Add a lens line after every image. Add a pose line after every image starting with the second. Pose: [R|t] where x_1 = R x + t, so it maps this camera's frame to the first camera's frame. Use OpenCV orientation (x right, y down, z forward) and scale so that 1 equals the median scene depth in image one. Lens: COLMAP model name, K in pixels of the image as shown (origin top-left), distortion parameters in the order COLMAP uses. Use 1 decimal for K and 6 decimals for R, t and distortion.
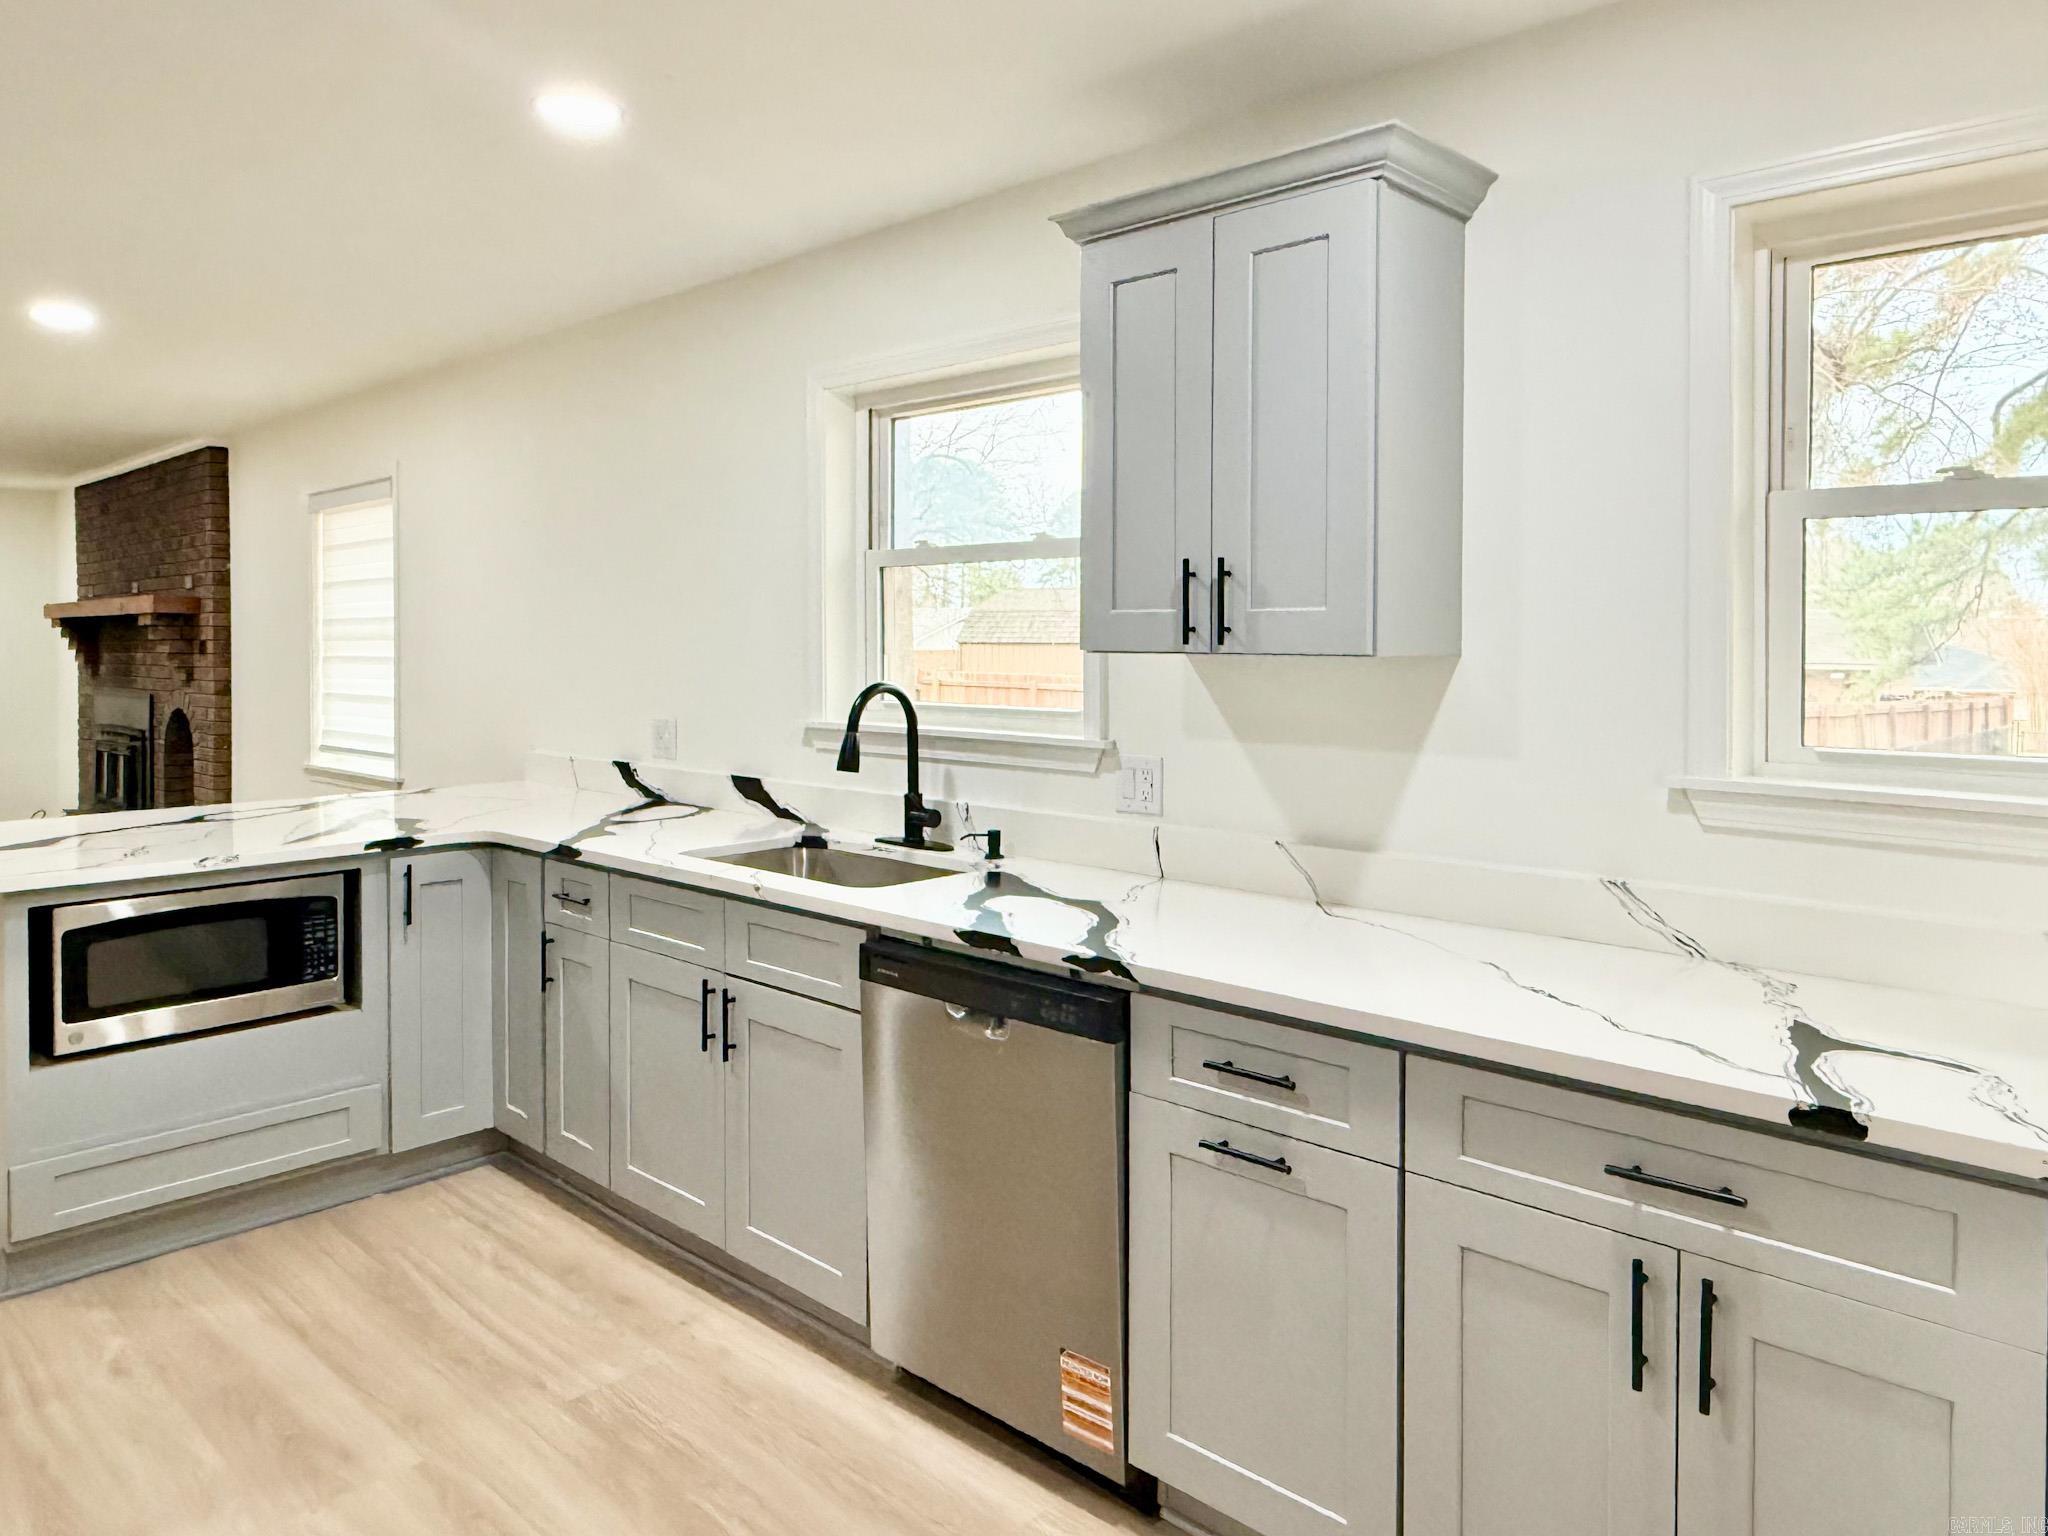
lens RADIAL K [[1415.7, 0, 1031.5], [0, 1415.7, 733.5], [0, 0, 1]] dist [-0.011719, 0.009036]
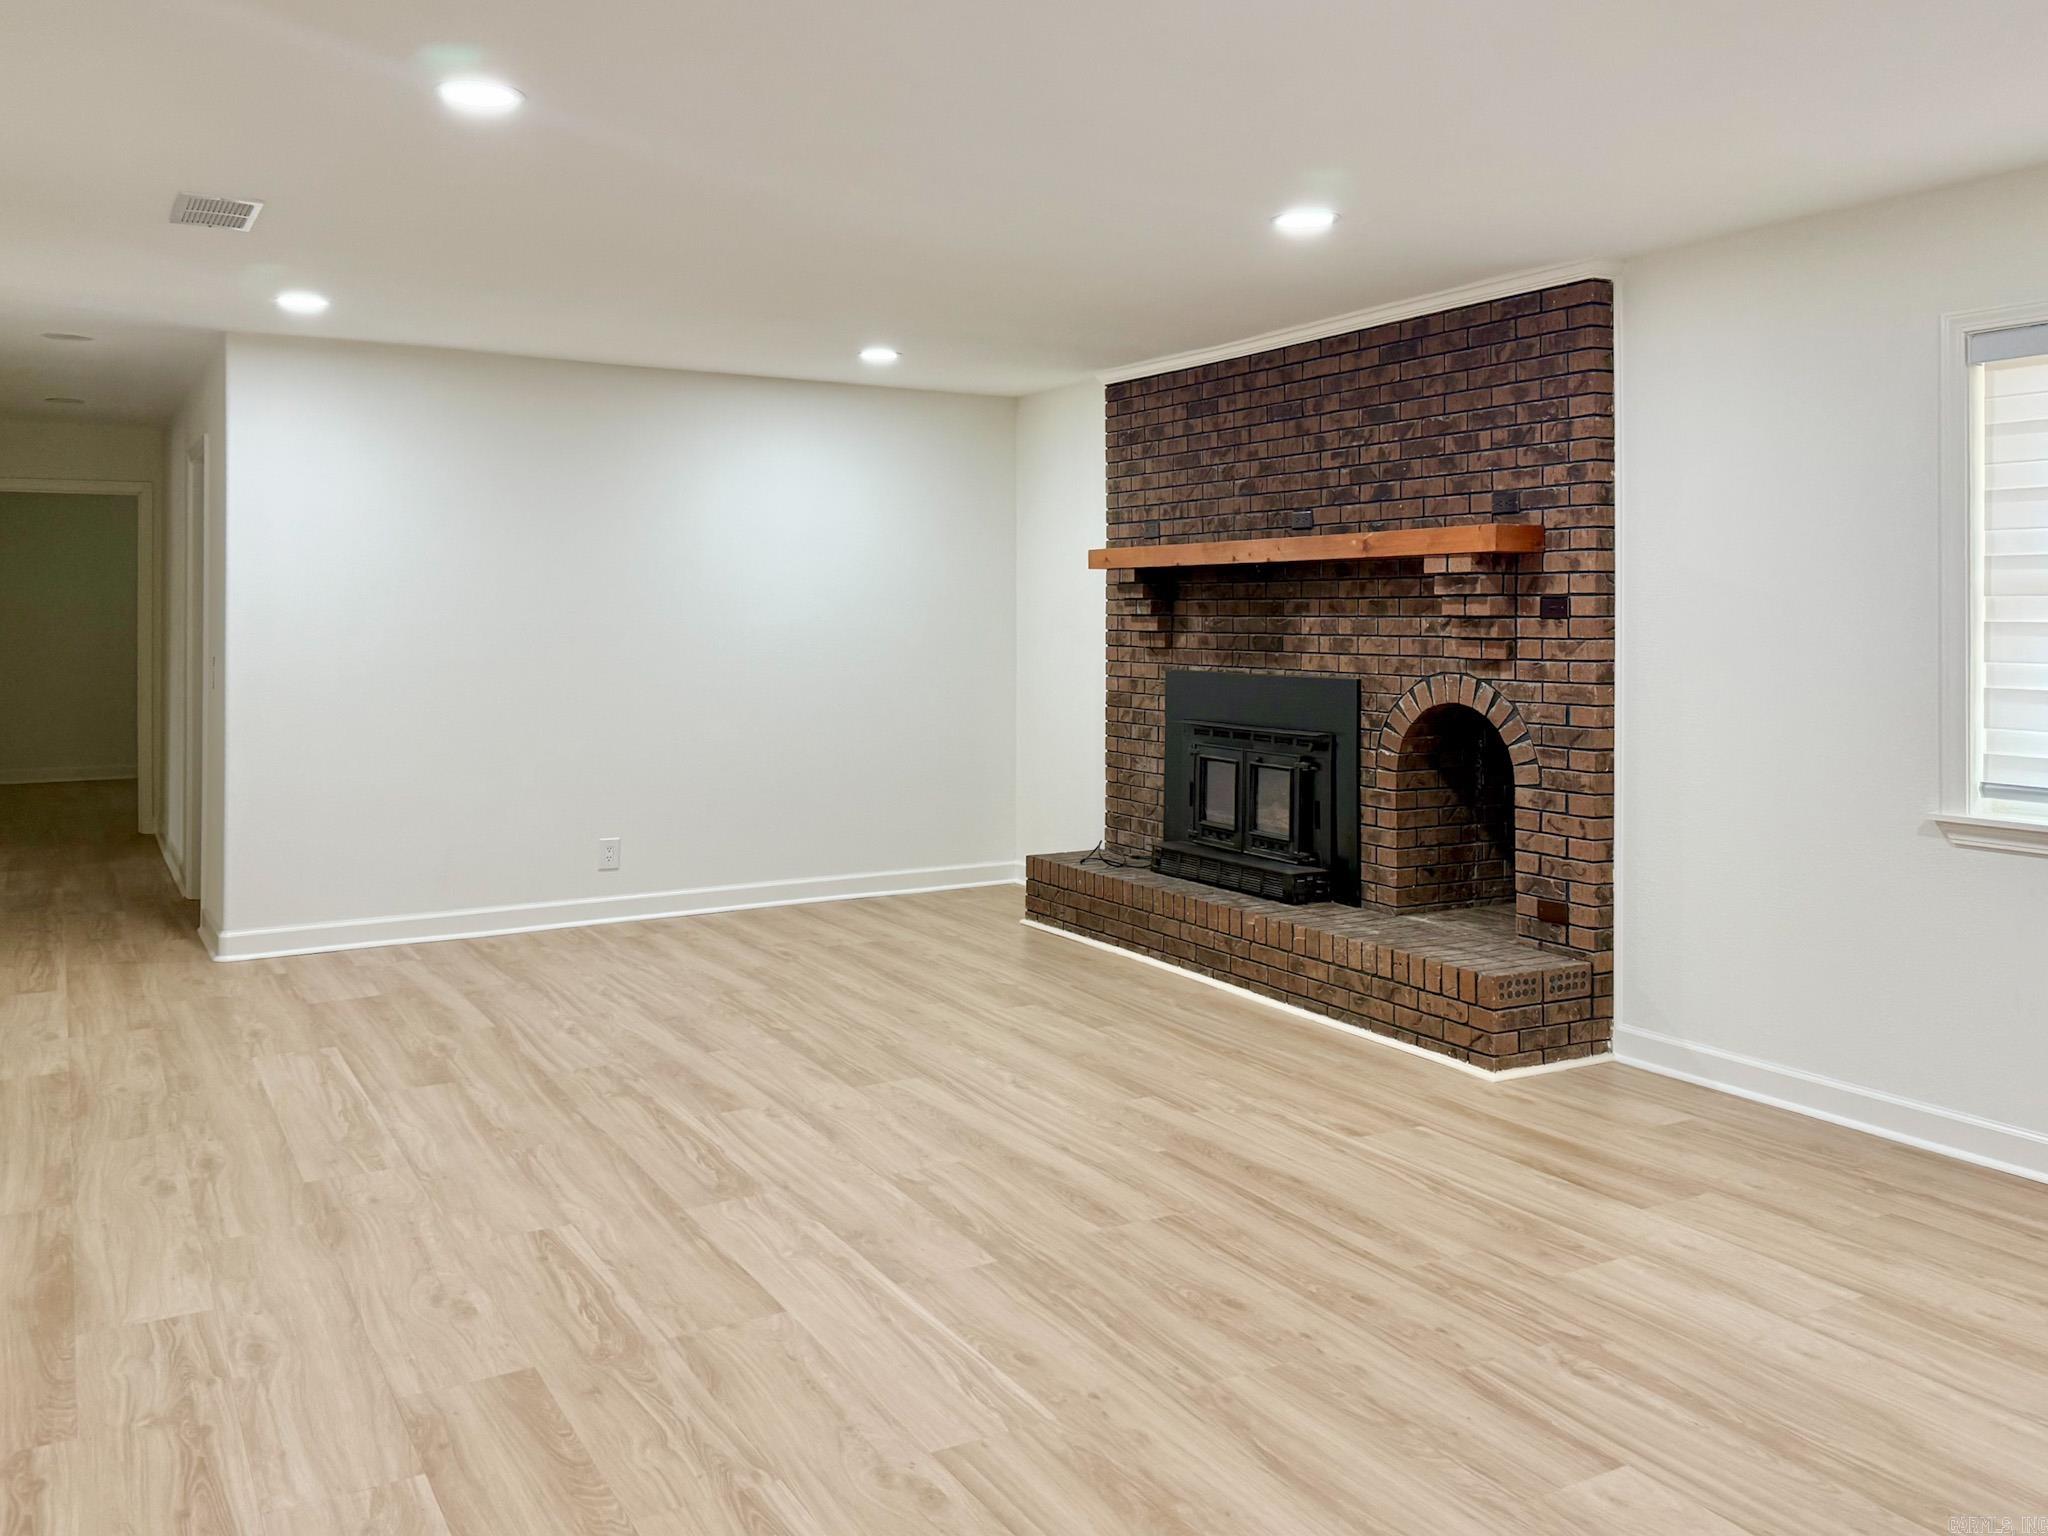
lens RADIAL K [[1644.1, 0, 999.8], [0, 1644.1, 720.8], [0, 0, 1]] dist [0.033864, -0.048253]
pose [[0.962329, 0.020088, -0.271146, -1.358133], [-0.019015, 0.999798, 0.006584, -0.025454], [0.271223, -0.001180, 0.962516, 0.519855]]
